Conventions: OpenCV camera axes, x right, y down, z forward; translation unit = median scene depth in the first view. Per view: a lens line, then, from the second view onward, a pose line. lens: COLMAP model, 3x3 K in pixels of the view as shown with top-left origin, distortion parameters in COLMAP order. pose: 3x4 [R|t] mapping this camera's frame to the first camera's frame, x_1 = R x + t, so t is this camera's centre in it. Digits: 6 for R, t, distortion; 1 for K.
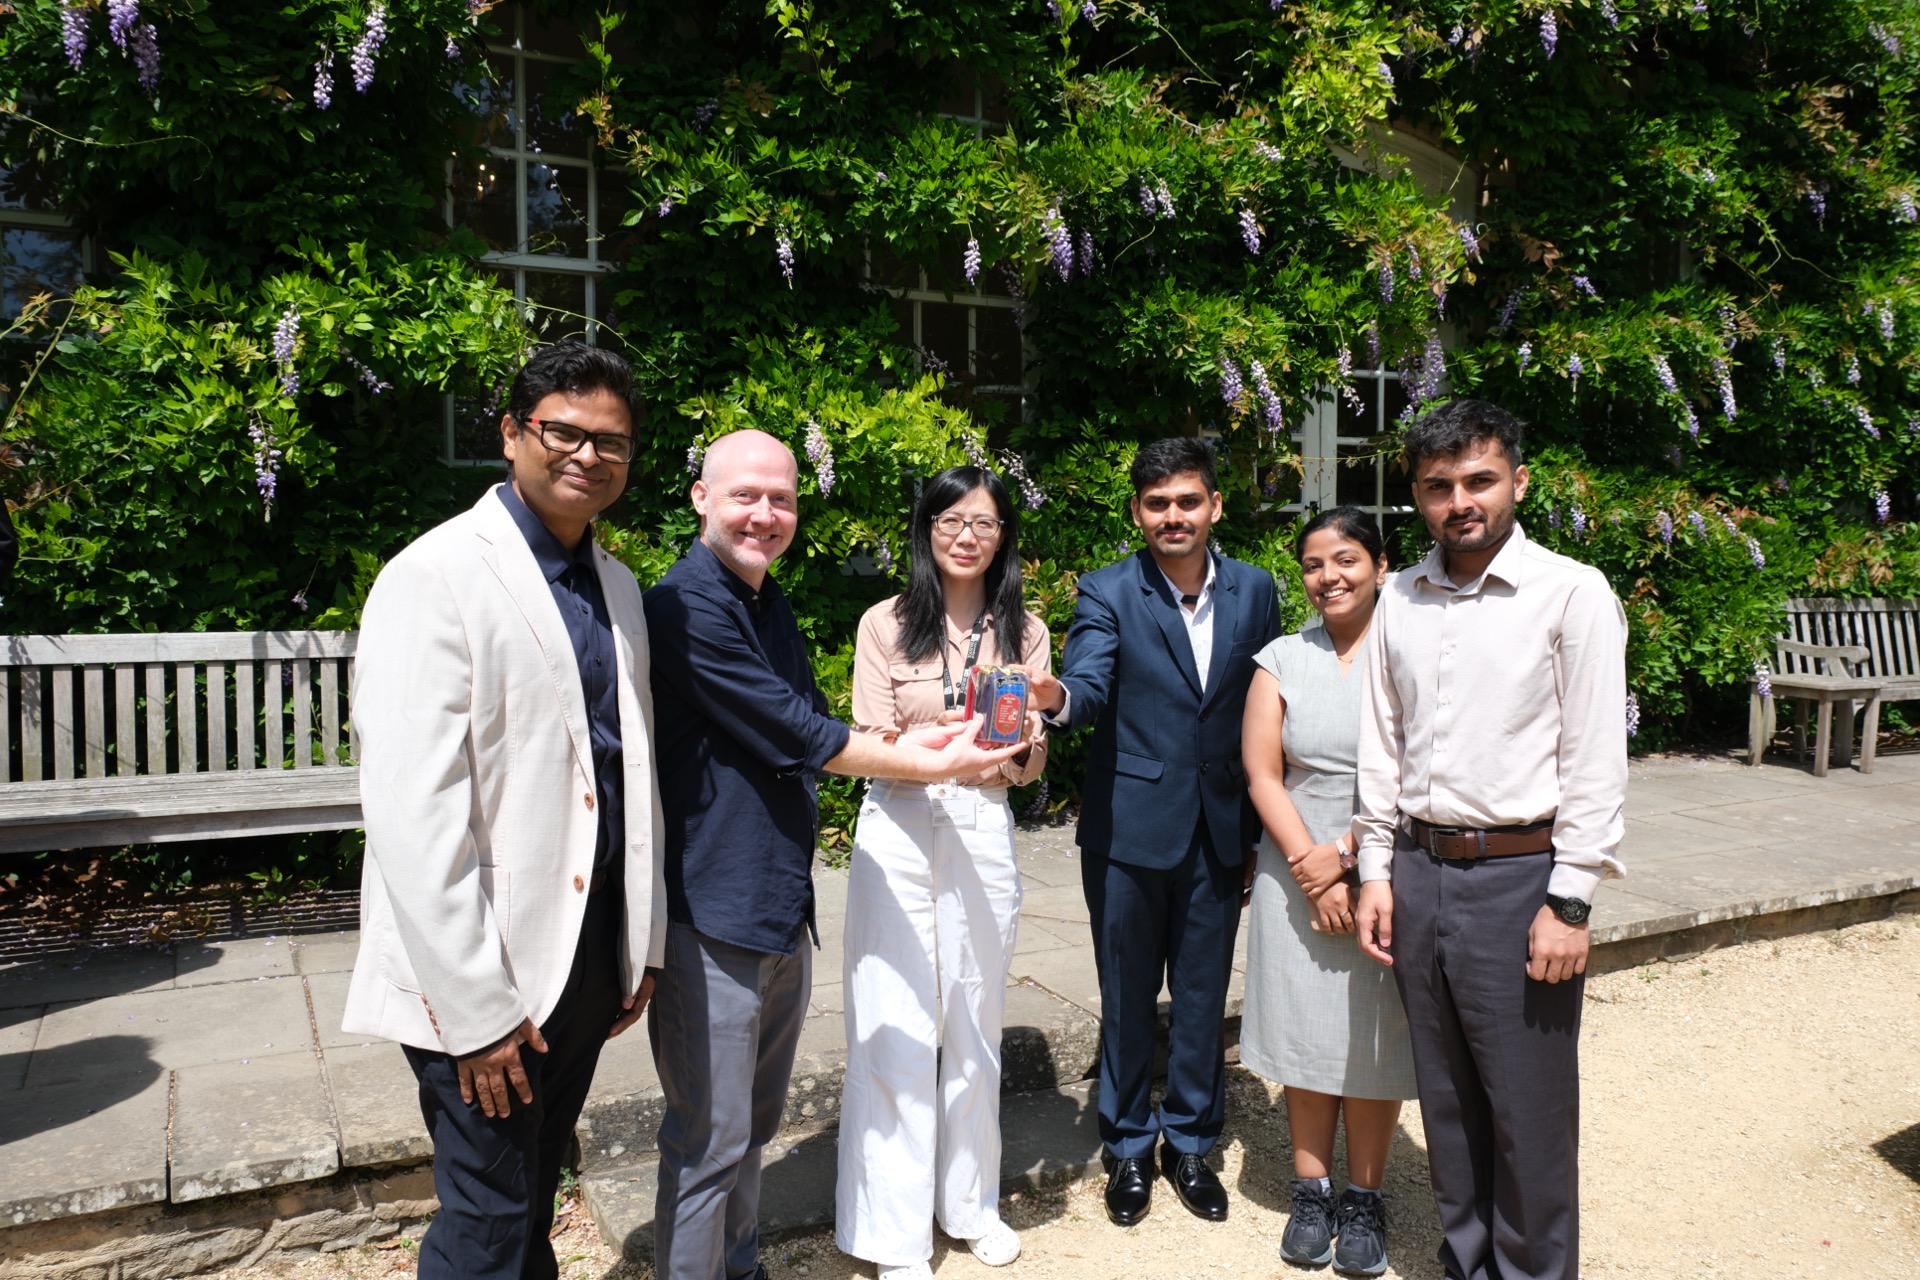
lens RADIAL K [[1488.6, 0, 960.9], [0, 1488.6, 595.6], [0, 0, 1]] dist [-0.038425, 0.014208]
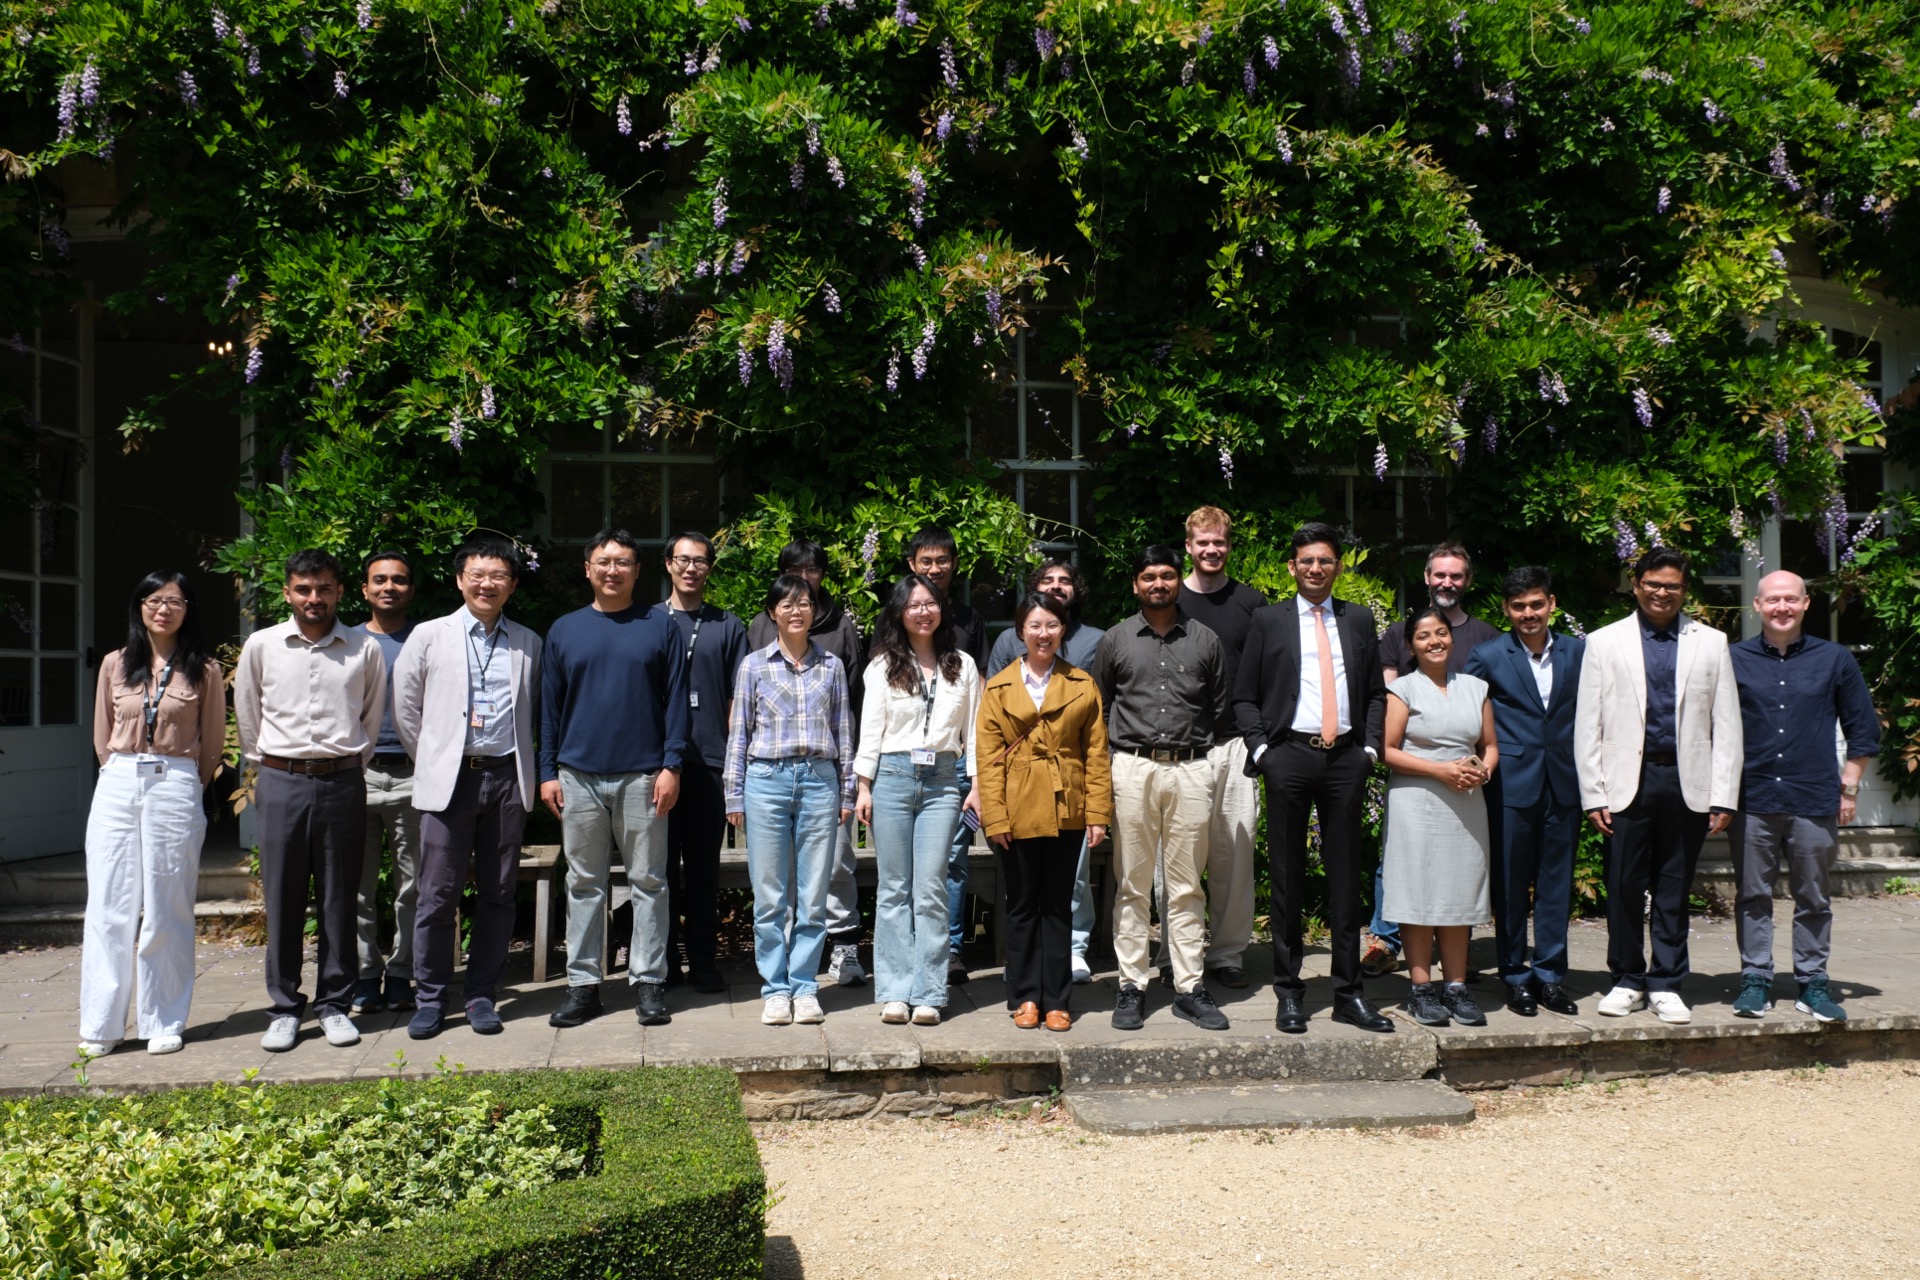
lens RADIAL K [[1666.9, 0, 960.0], [0, 1666.9, 640.0], [0, 0, 1]] dist [-0.001981, 0.658888]
pose [[0.949571, -0.014450, -0.313219, 0.111131], [-0.004533, 0.998200, -0.059794, 0.011942], [0.313519, 0.058198, 0.947797, -0.409171]]
